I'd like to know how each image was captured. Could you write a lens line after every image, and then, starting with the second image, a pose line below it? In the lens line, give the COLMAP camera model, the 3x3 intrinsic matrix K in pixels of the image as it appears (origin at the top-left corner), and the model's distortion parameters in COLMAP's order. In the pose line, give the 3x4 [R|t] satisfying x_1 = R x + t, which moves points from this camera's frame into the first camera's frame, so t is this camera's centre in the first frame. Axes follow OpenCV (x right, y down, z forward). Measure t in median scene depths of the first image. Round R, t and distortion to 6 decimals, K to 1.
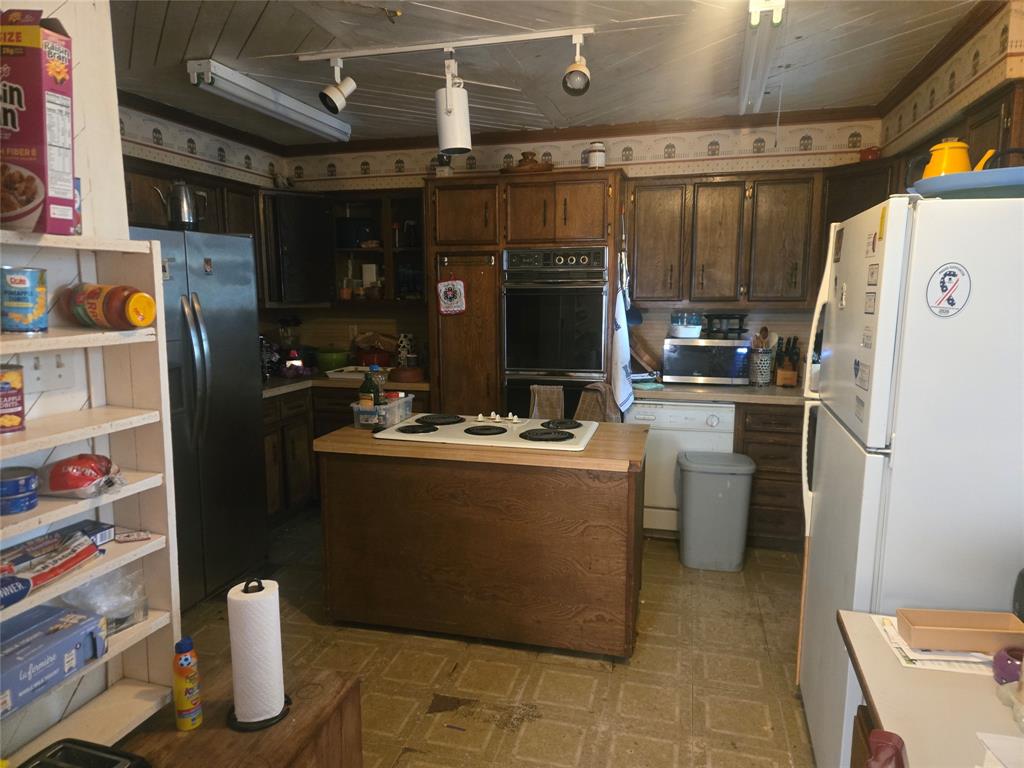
lens RADIAL K [[693.9, 0, 513.7], [0, 693.9, 387.3], [0, 0, 1]] dist [0.067856, -0.062305]
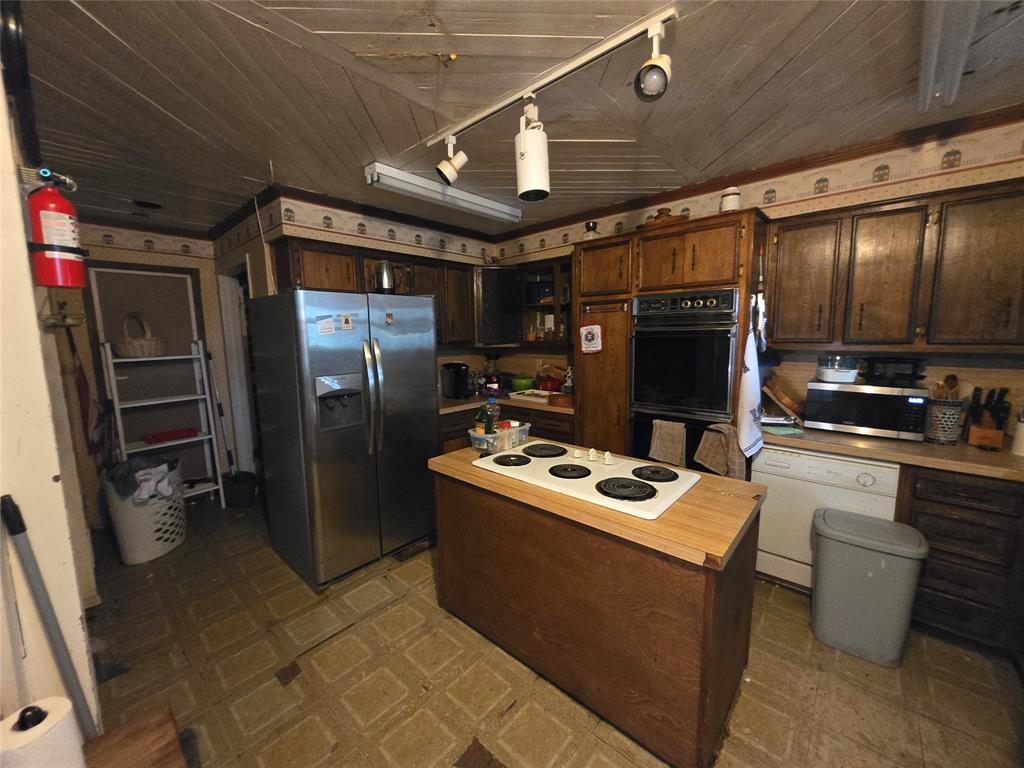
lens RADIAL K [[405.0, 0, 506.6], [0, 405.0, 382.9], [0, 0, 1]] dist [-0.004274, -0.000206]
pose [[0.883778, 0.046712, -0.465569, 0.116375], [-0.054753, 0.998493, -0.003753, -0.046767], [0.464692, 0.028808, 0.885004, 0.337680]]
